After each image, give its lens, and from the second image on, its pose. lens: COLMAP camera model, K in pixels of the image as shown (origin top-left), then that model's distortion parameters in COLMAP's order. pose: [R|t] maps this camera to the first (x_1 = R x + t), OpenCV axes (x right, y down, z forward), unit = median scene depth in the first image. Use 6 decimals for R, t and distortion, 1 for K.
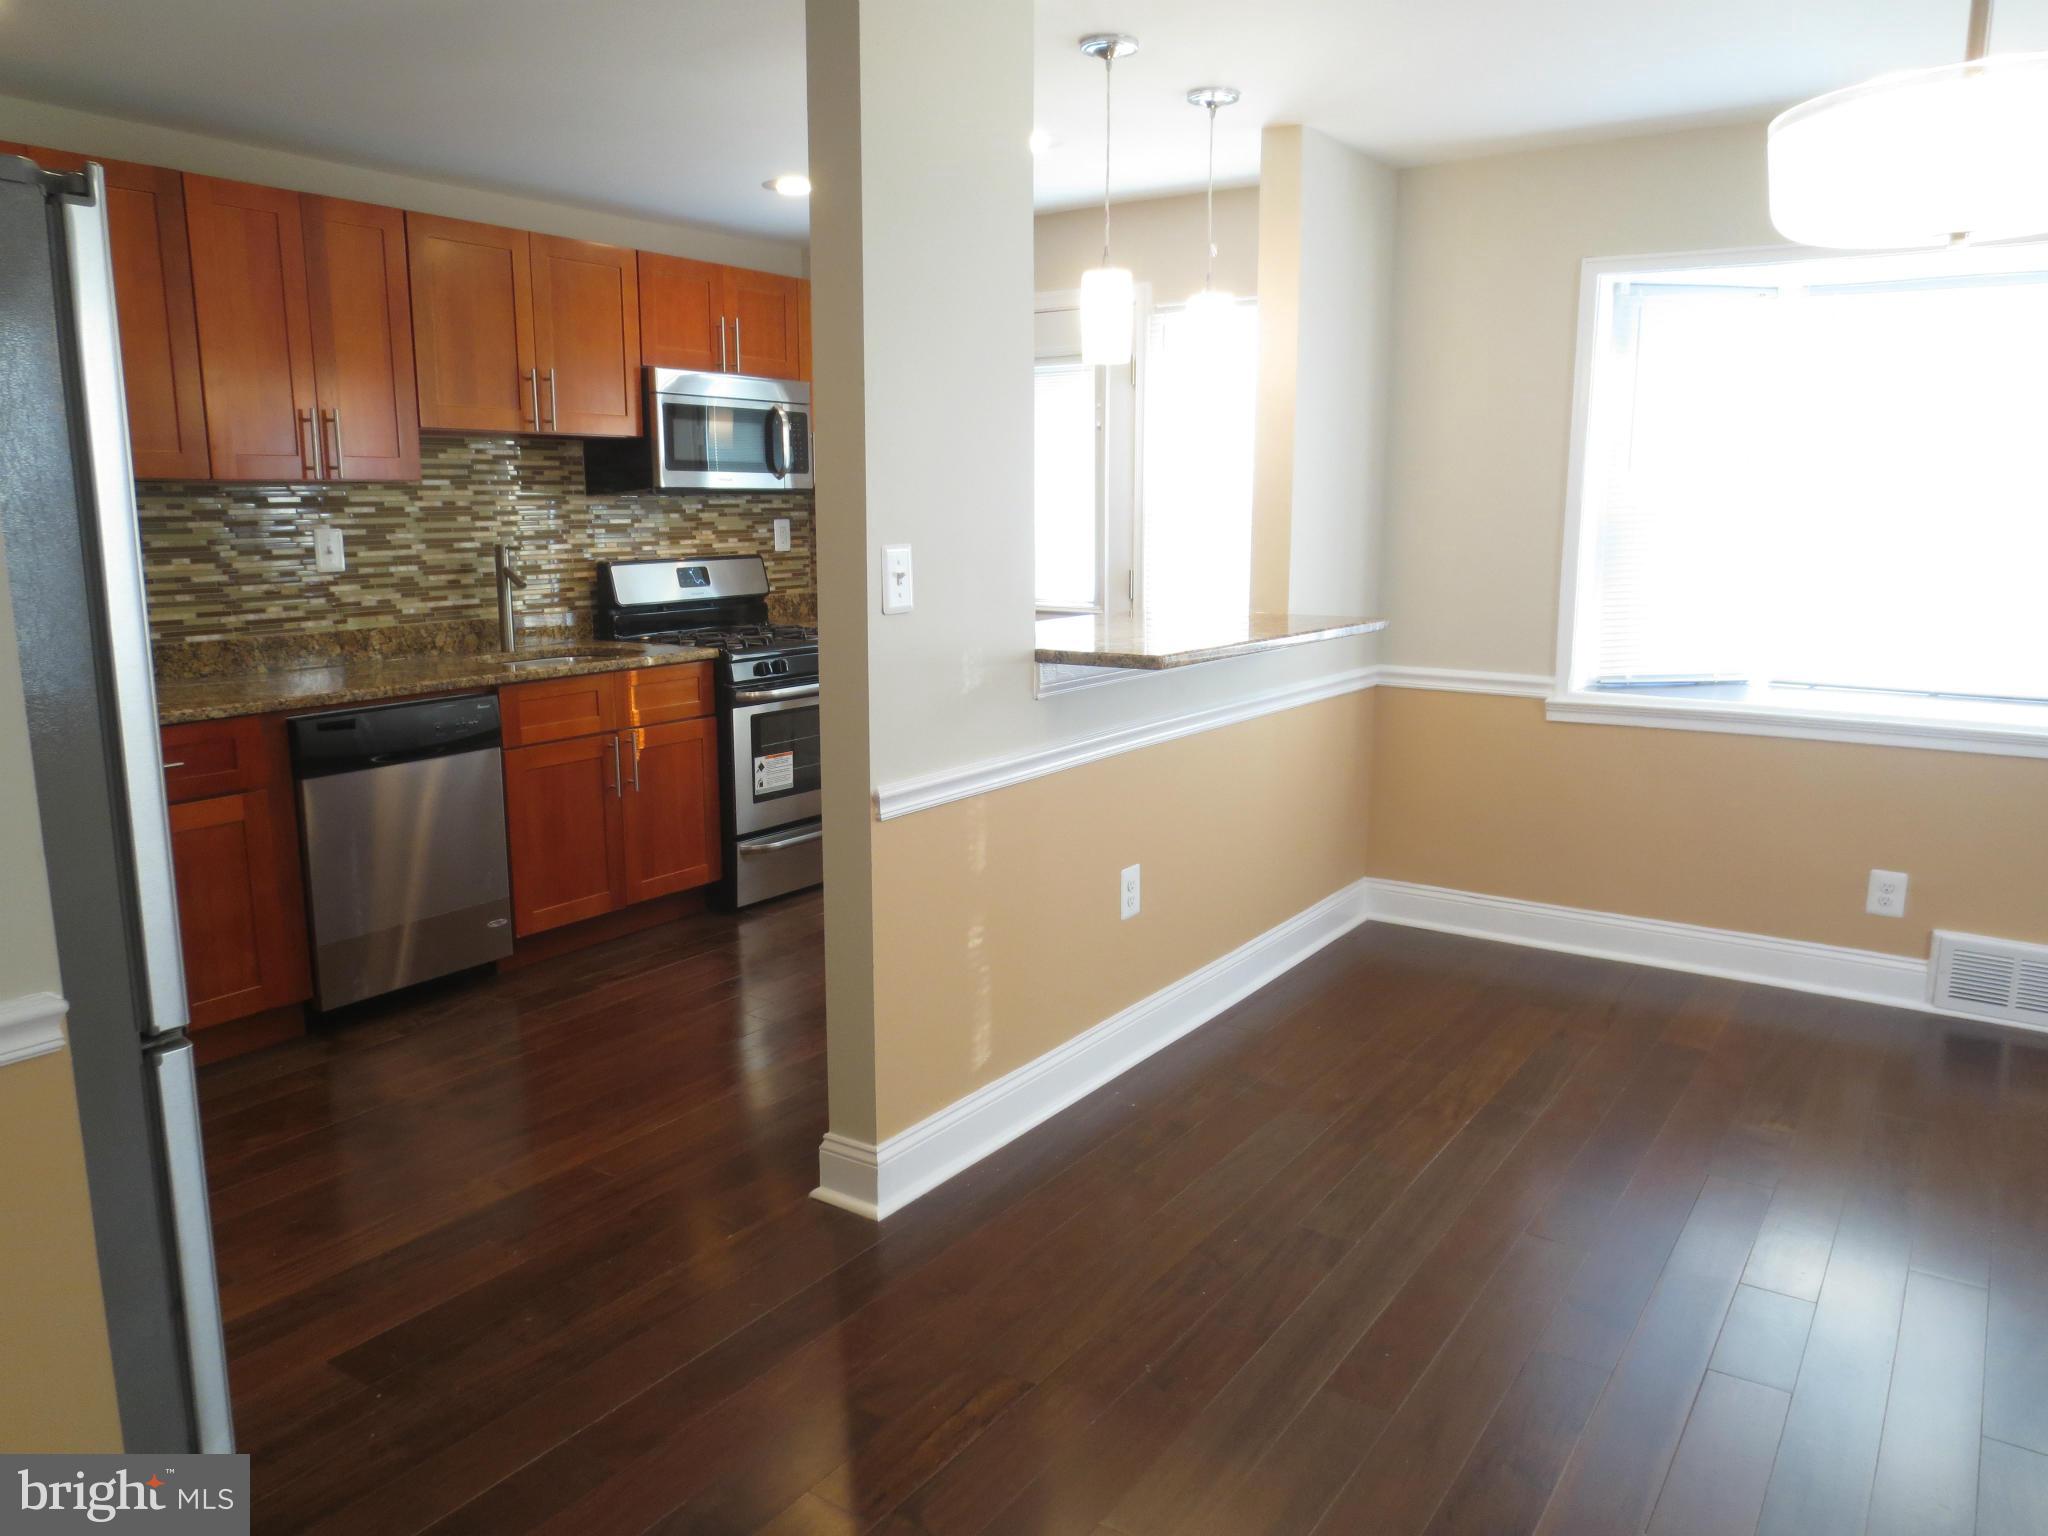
lens RADIAL K [[1470.5, 0, 1024.0], [0, 1470.5, 768.0], [0, 0, 1]] dist [-0.021788, 0.006579]
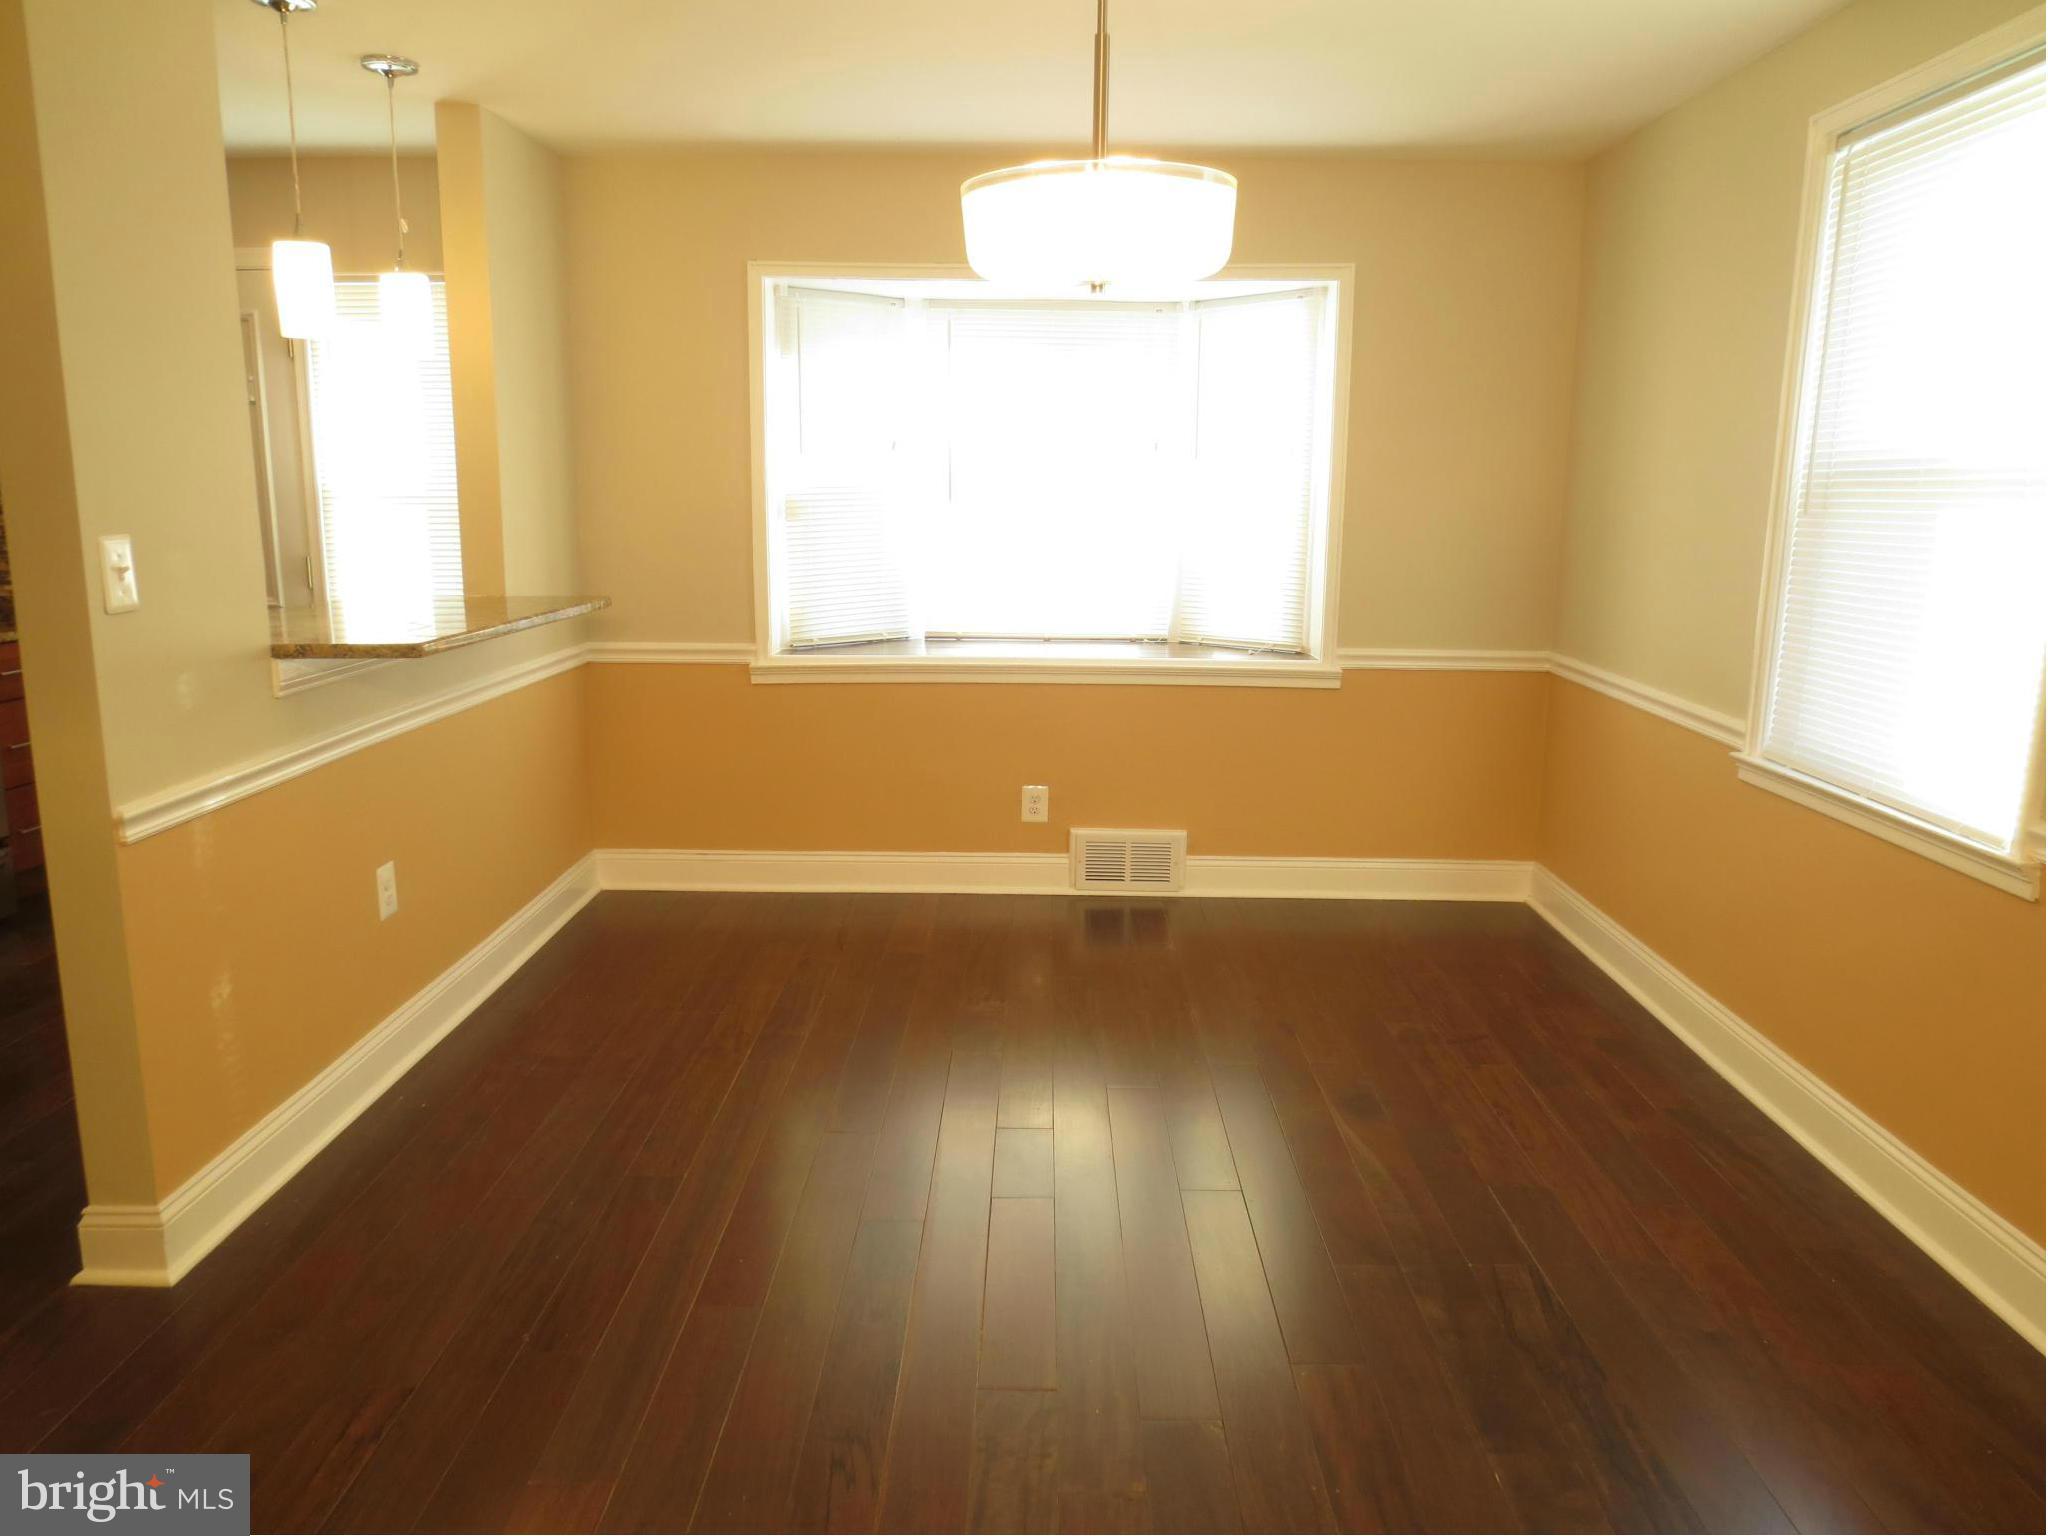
lens RADIAL K [[1470.5, 0, 1024.0], [0, 1470.5, 768.0], [0, 0, 1]] dist [-0.021788, 0.006579]
pose [[0.834062, -0.101980, 0.542164, -0.075029], [0.092766, 0.994698, 0.044391, 0.000198], [-0.543816, 0.013270, 0.839100, -0.028235]]
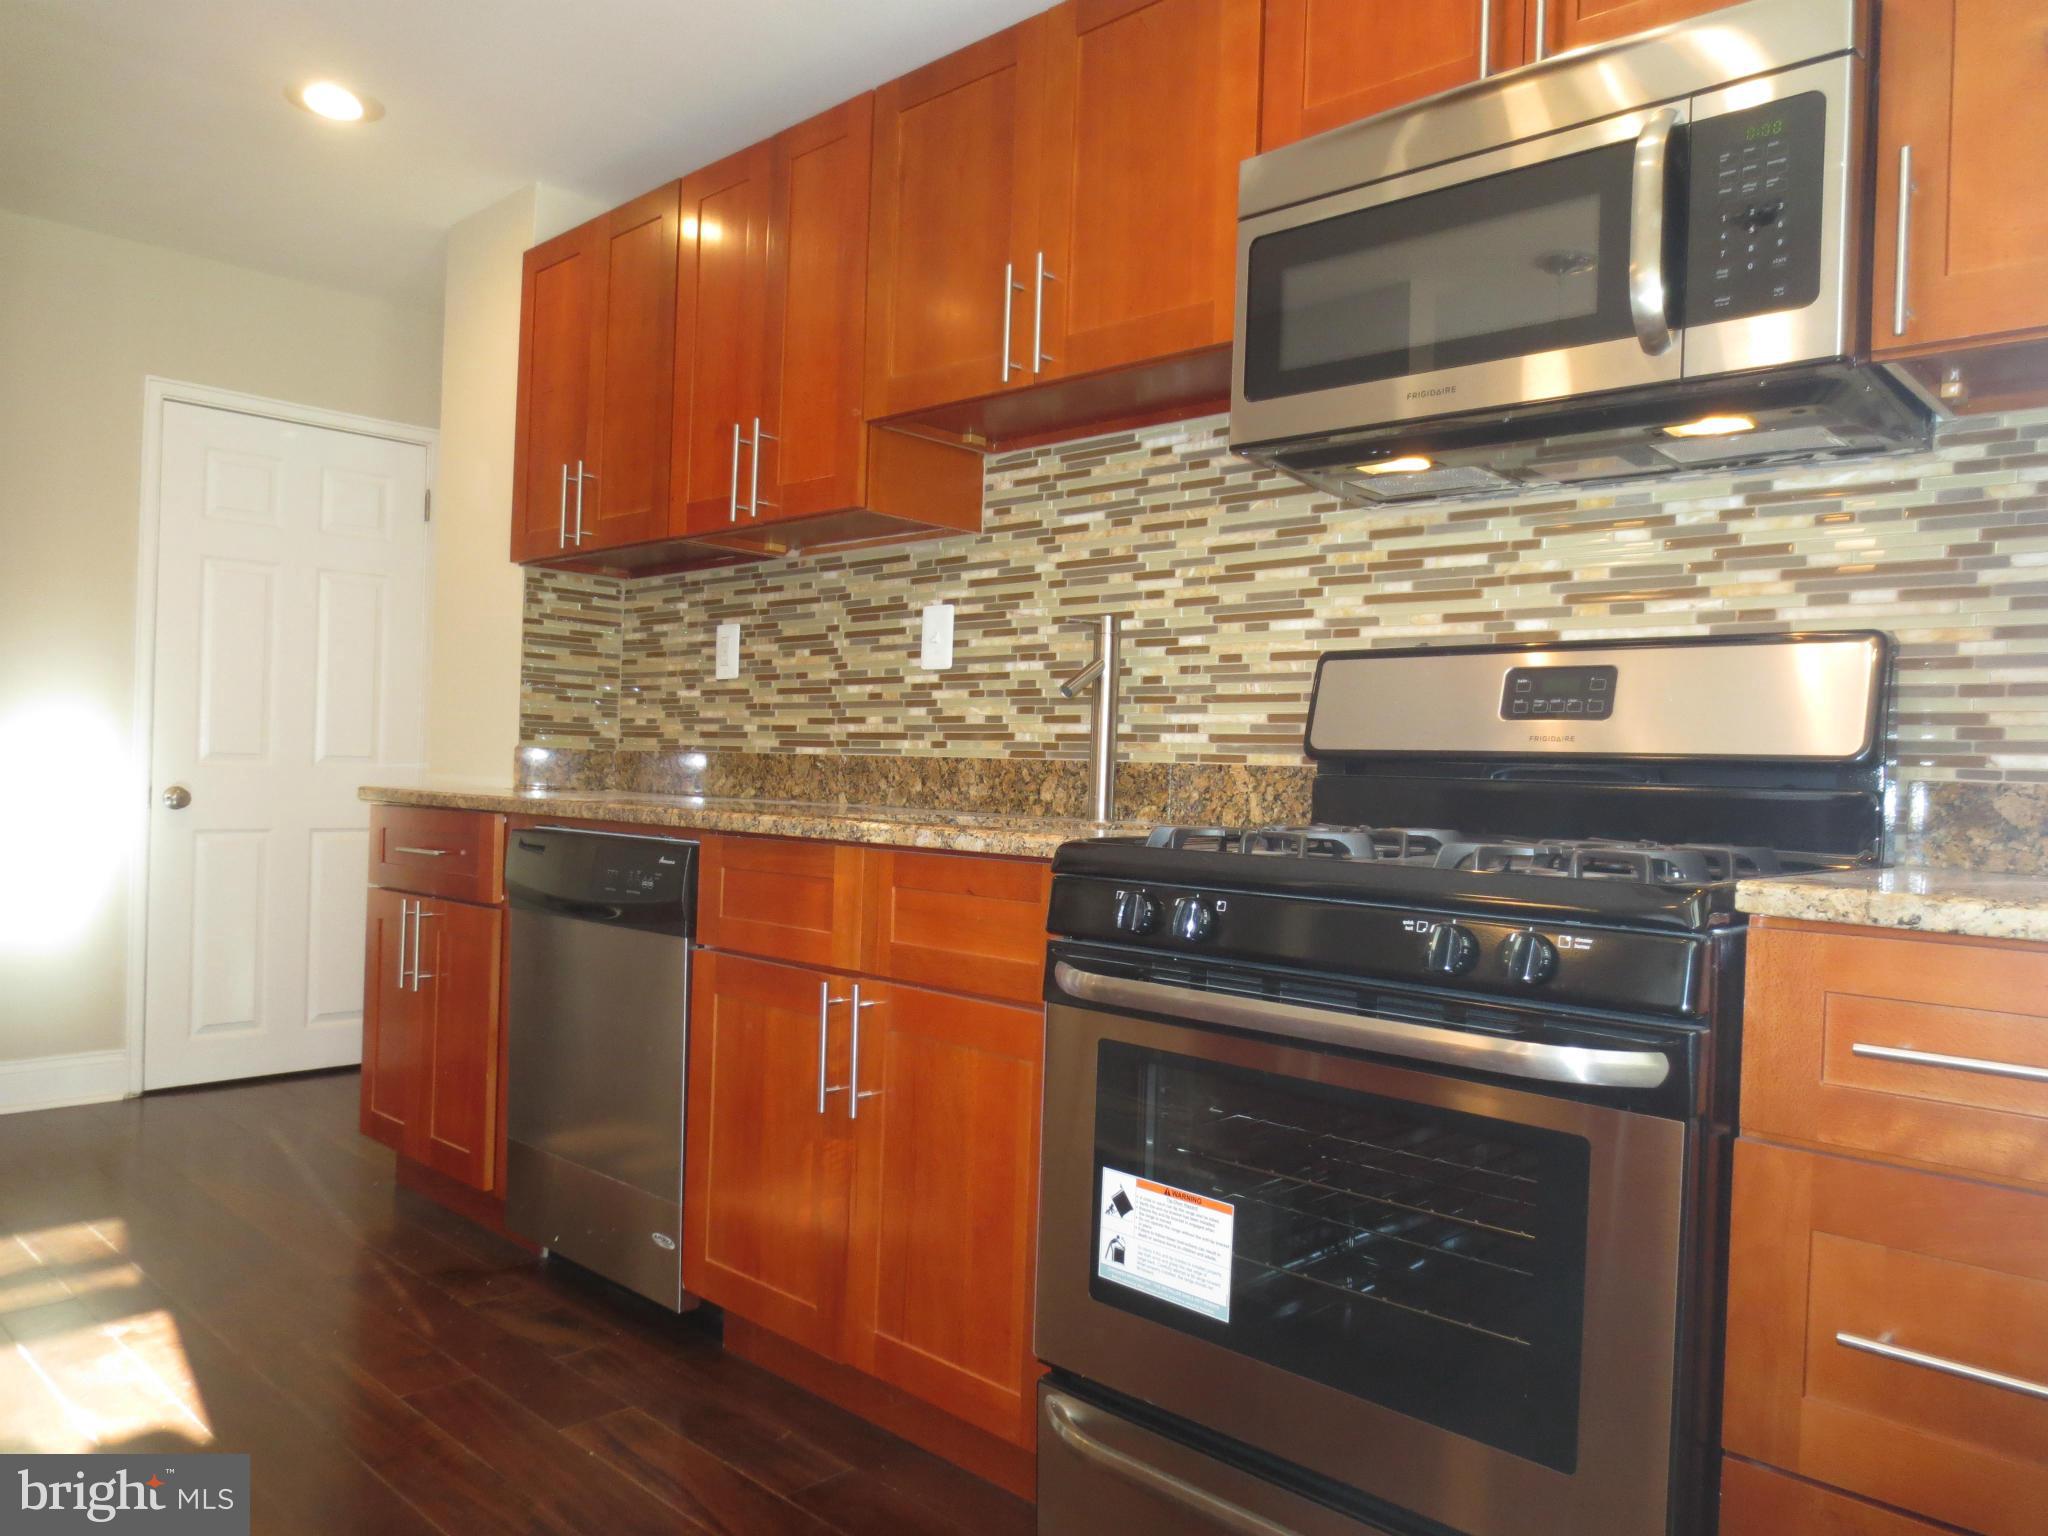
lens RADIAL K [[1470.5, 0, 1024.0], [0, 1470.5, 768.0], [0, 0, 1]] dist [-0.021788, 0.006579]
pose [[-0.156530, -0.010248, -0.987620, 0.178632], [-0.214109, 0.976520, 0.023802, -0.114330], [0.964186, 0.215184, -0.155049, 1.147987]]
